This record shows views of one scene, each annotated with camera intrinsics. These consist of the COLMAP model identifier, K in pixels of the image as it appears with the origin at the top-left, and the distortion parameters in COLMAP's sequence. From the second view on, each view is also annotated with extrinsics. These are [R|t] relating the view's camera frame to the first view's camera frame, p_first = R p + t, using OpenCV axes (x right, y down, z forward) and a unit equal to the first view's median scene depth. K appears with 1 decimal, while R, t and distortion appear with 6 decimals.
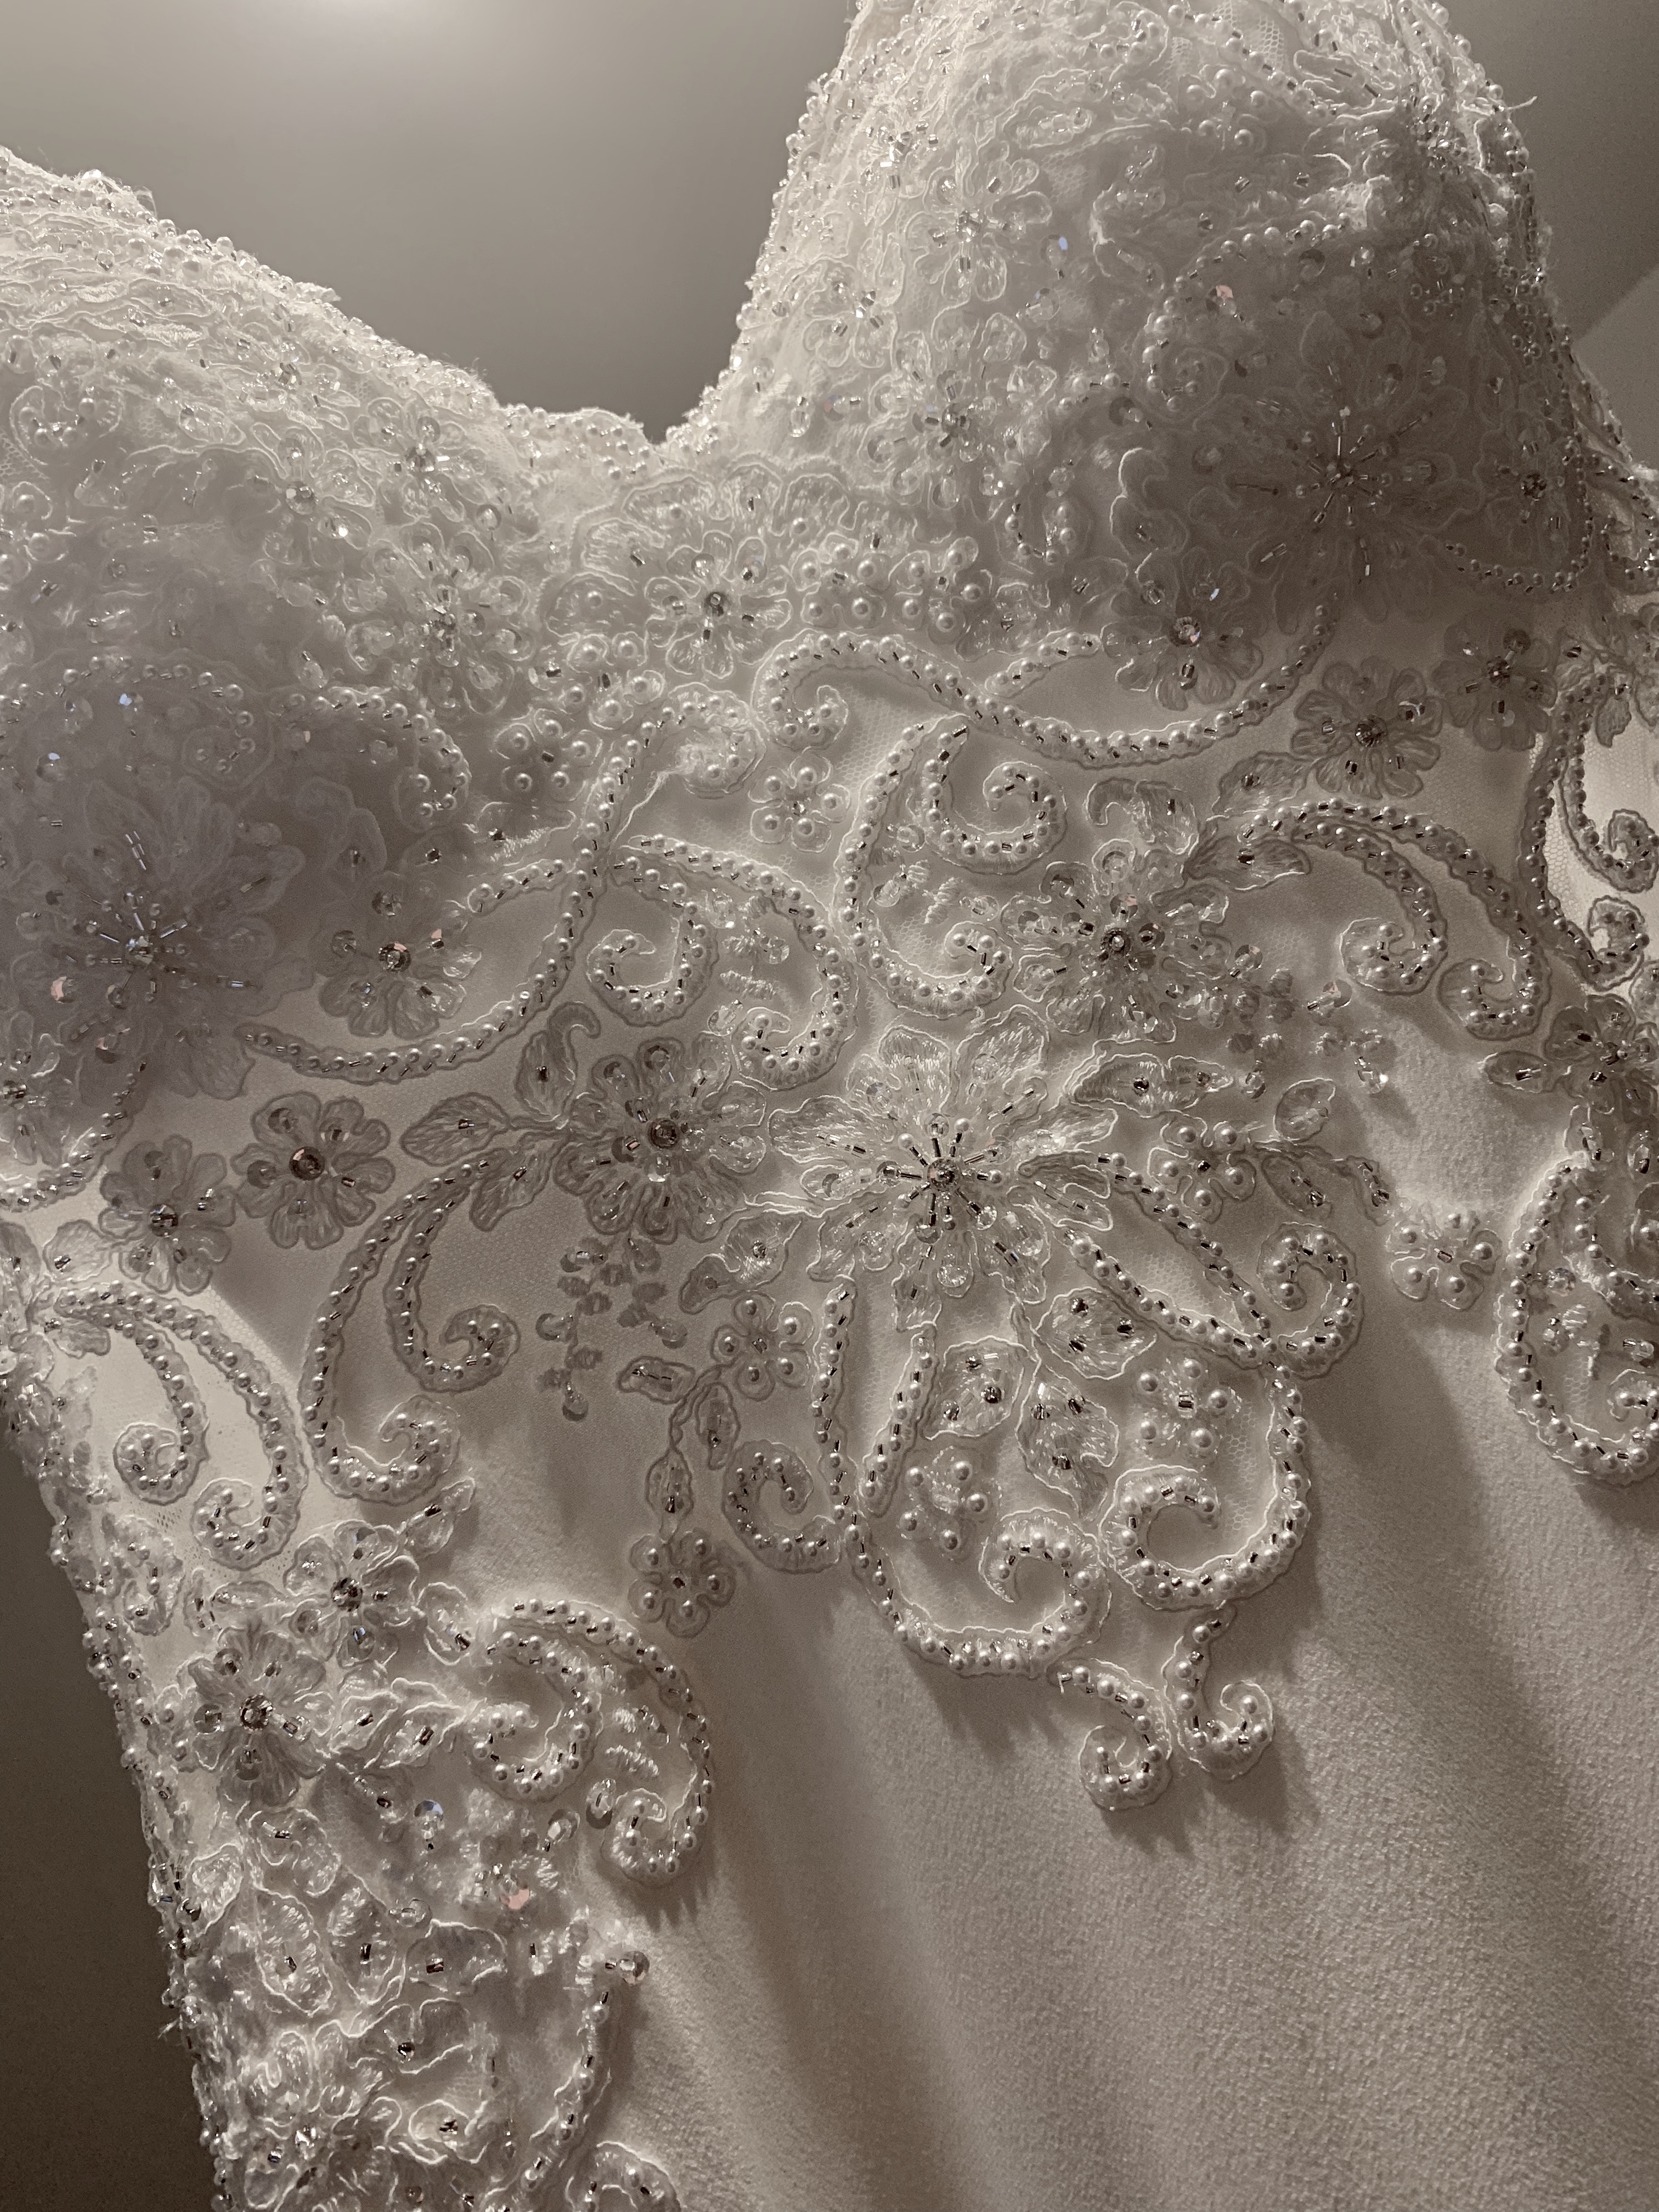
lens RADIAL K [[1759.2, 0, 829.5], [0, 1759.2, 1106.0], [0, 0, 1]] dist [0.057012, -0.099020]
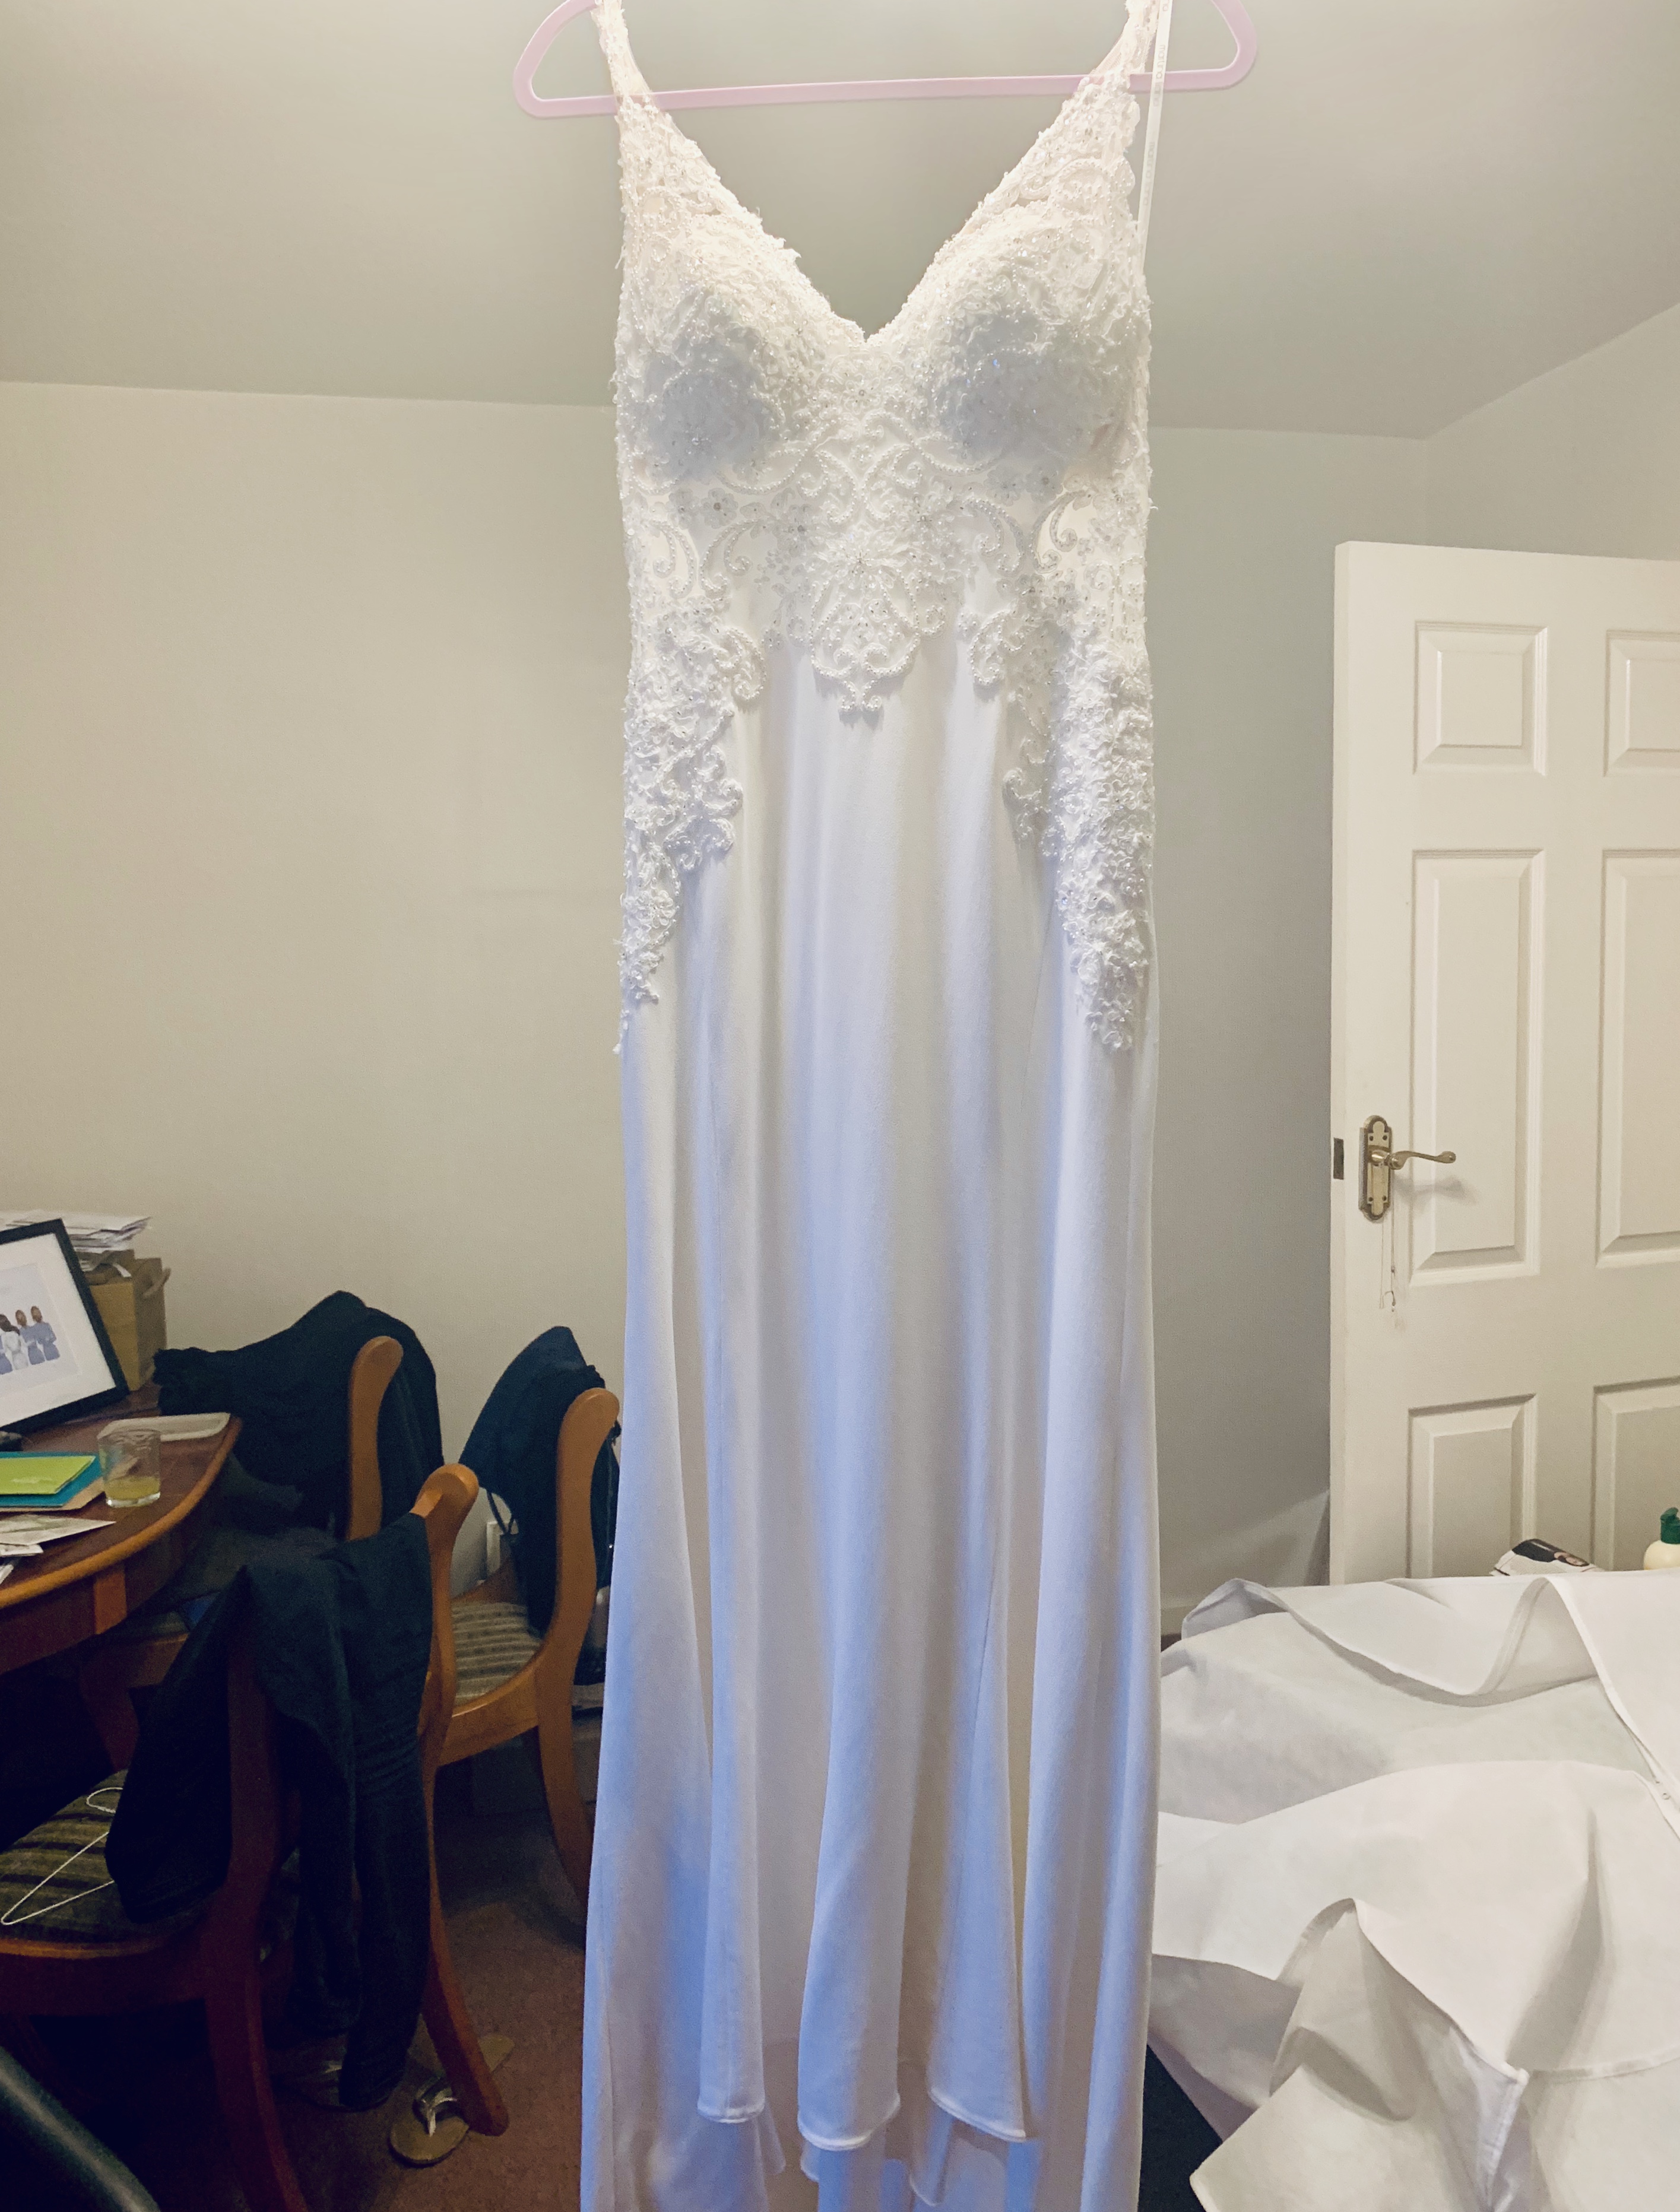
lens RADIAL K [[1936.0, 0, 840.0], [0, 1936.0, 1106.0], [0, 0, 1]] dist [0.055059, -0.006937]
pose [[0.922457, 0.366422, -0.121690, 1.017091], [-0.316952, 0.898641, 0.303292, -0.176468], [0.220488, -0.241204, 0.945096, -3.512612]]
